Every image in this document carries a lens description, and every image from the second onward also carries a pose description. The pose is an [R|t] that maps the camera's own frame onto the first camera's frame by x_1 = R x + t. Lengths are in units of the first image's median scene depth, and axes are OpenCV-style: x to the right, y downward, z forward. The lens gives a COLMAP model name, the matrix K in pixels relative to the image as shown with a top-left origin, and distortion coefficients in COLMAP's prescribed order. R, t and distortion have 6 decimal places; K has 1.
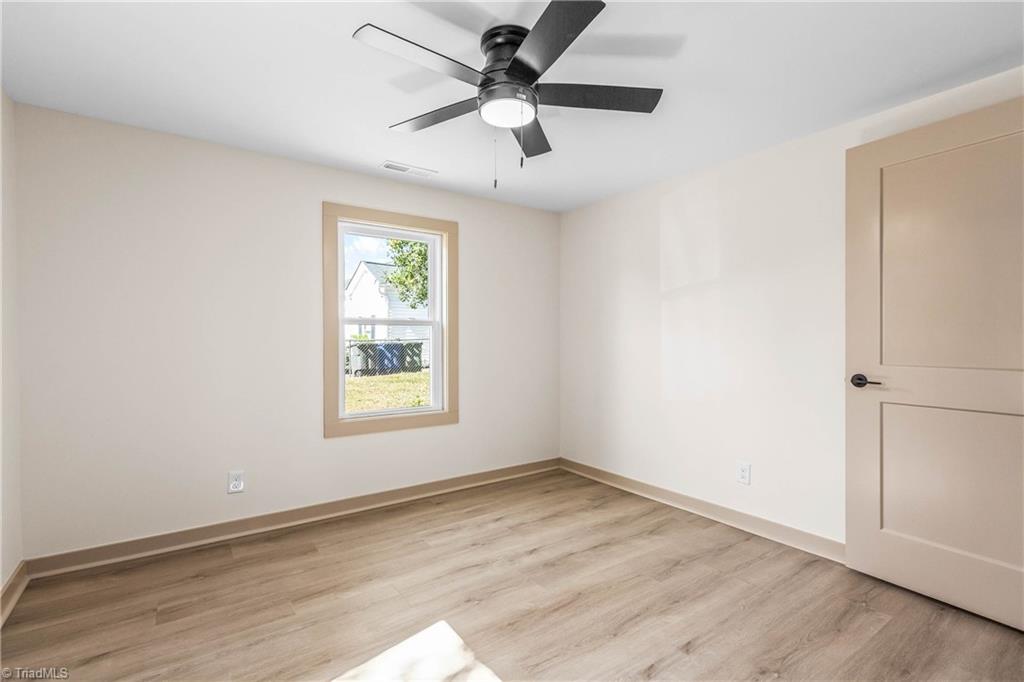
lens RADIAL K [[470.1, 0, 512.0], [0, 470.1, 341.0], [0, 0, 1]] dist [0.002748, 0.000505]
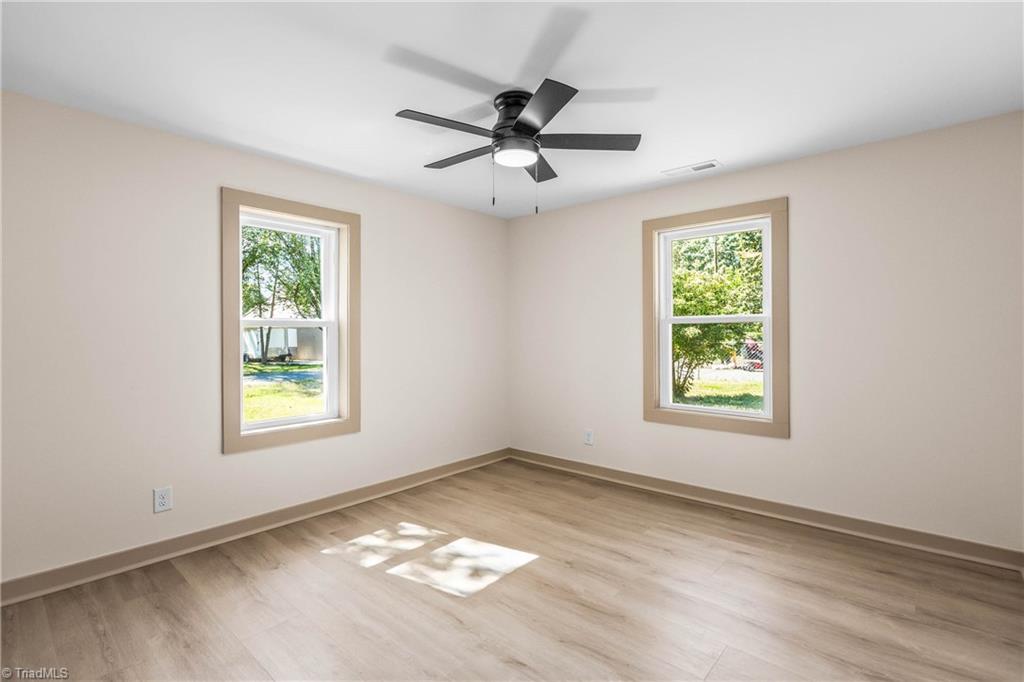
lens RADIAL K [[474.2, 0, 512.0], [0, 474.2, 341.0], [0, 0, 1]] dist [-0.003631, -0.001162]
pose [[0.230840, 0.013410, -0.972899, 0.791815], [0.001743, 0.999898, 0.014196, -0.017278], [0.972990, -0.004973, 0.230793, 0.455721]]
